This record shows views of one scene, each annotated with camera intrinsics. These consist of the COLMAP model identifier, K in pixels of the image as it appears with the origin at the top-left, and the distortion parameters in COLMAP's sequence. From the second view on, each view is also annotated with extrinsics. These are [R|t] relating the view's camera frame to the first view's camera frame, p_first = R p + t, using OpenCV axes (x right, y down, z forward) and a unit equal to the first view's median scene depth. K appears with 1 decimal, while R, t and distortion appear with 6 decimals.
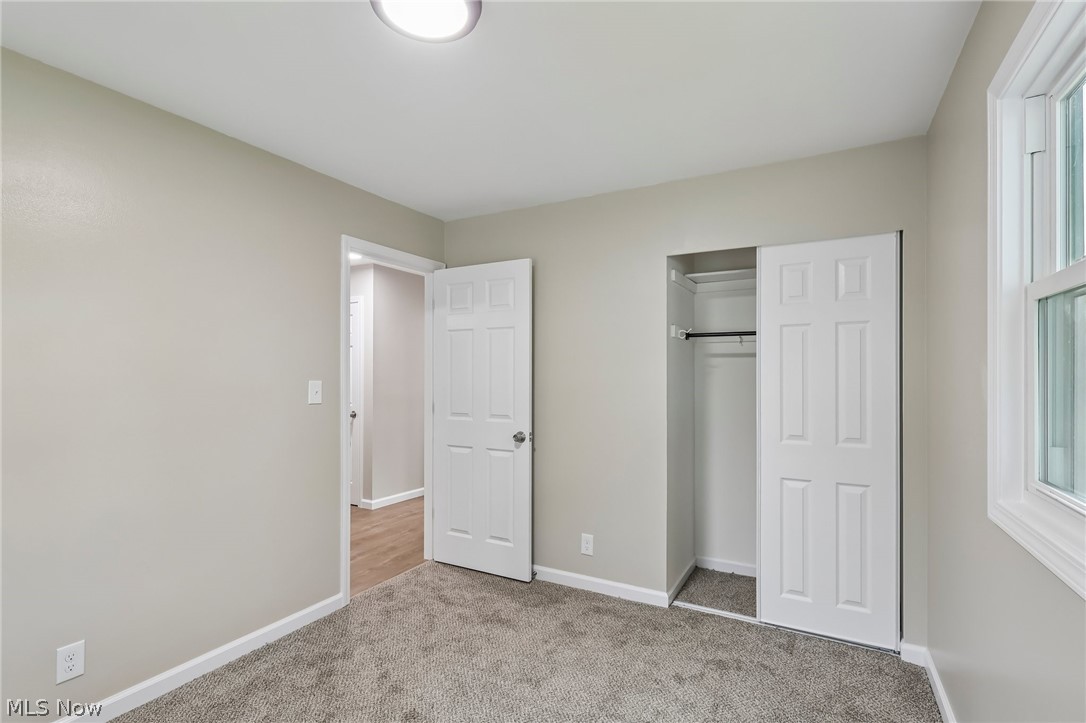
lens RADIAL K [[518.0, 0, 541.7], [0, 518.0, 369.8], [0, 0, 1]] dist [0.000452, 0.000305]
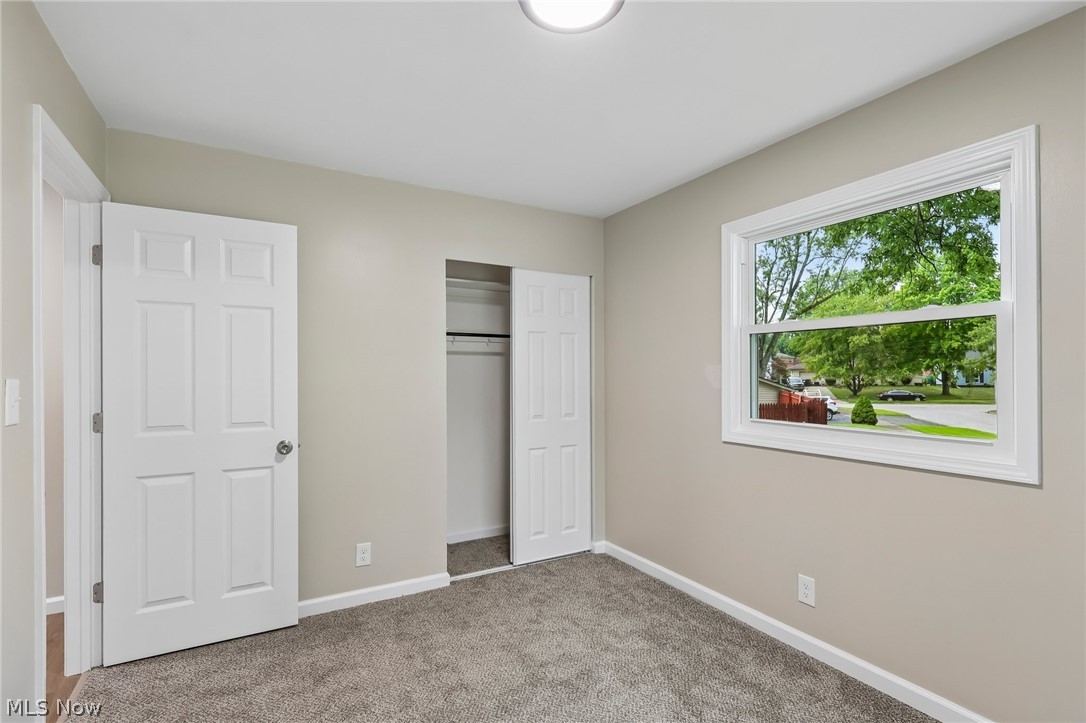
lens RADIAL K [[518.0, 0, 540.7], [0, 518.0, 360.5], [0, 0, 1]] dist [0.000452, 0.000305]
pose [[0.509457, 0.015331, 0.860360, -0.596247], [-0.010752, 0.999877, -0.011450, 0.001132], [-0.860429, -0.003417, 0.509559, 0.286865]]
